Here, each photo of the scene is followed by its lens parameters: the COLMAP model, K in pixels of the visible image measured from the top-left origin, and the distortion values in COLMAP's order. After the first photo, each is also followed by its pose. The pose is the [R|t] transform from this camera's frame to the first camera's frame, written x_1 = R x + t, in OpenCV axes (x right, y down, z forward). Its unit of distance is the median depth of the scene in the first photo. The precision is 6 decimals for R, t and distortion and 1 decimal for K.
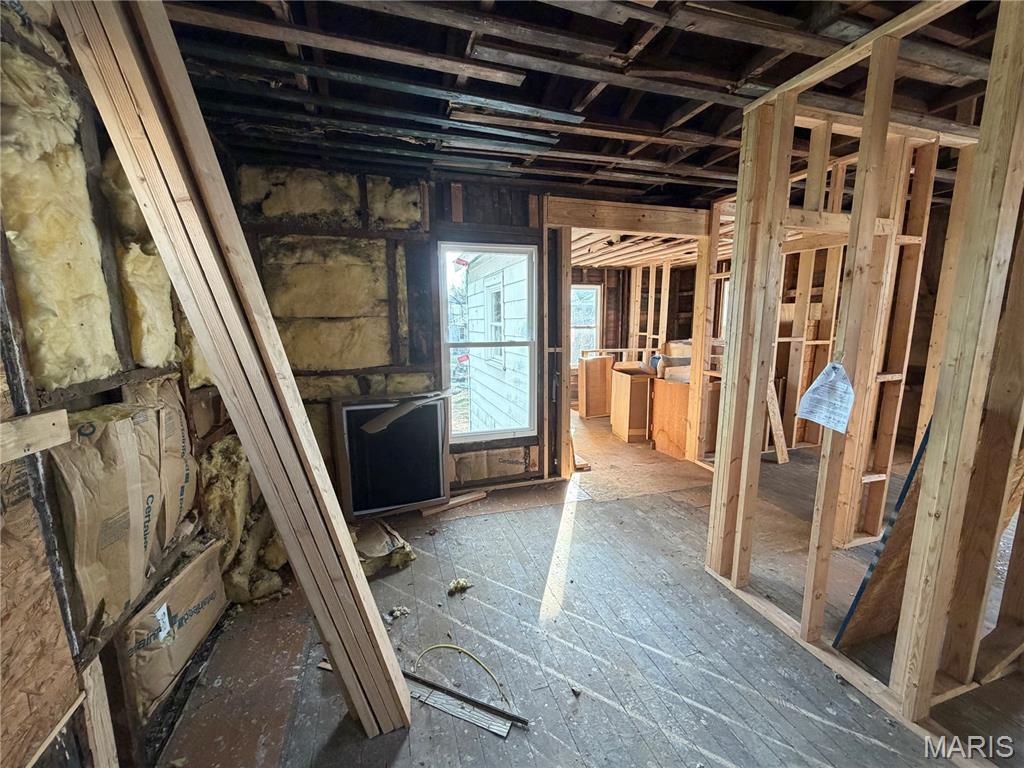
lens RADIAL K [[407.2, 0, 508.6], [0, 407.2, 384.2], [0, 0, 1]] dist [-0.000701, 0.000510]
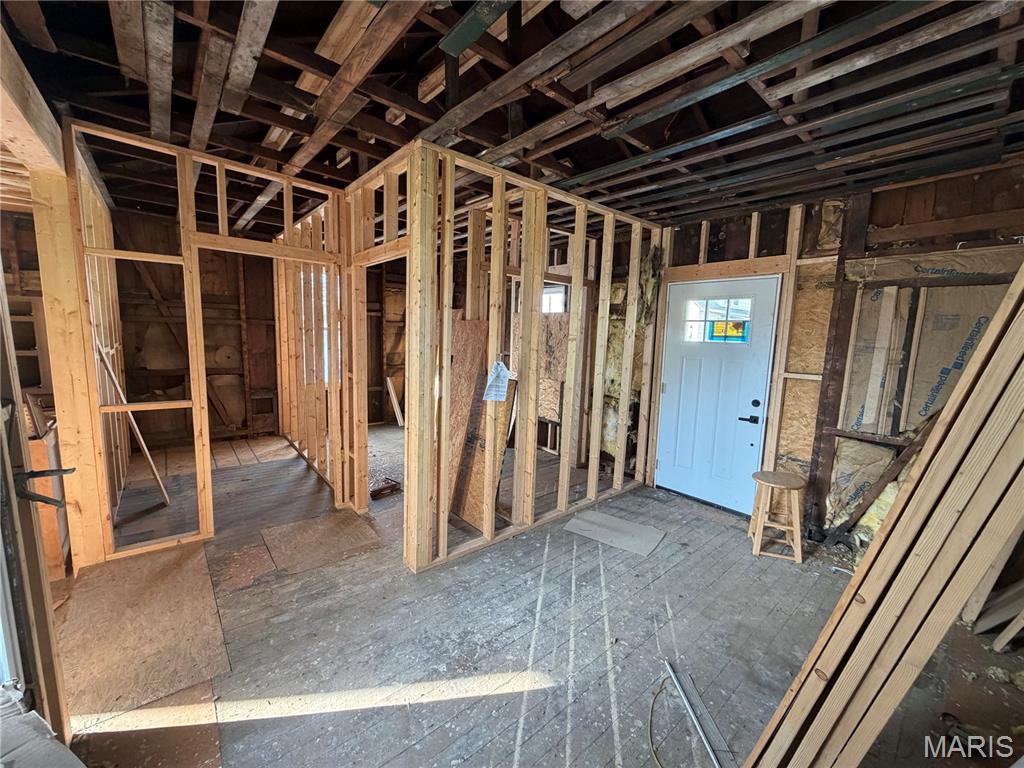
lens RADIAL K [[407.2, 0, 510.3], [0, 407.2, 383.8], [0, 0, 1]] dist [-0.000701, 0.000510]
pose [[-0.394121, -0.121753, 0.910958, -0.375979], [0.115252, 0.976814, 0.180418, -0.131495], [-0.911804, 0.176096, -0.370951, 0.826829]]
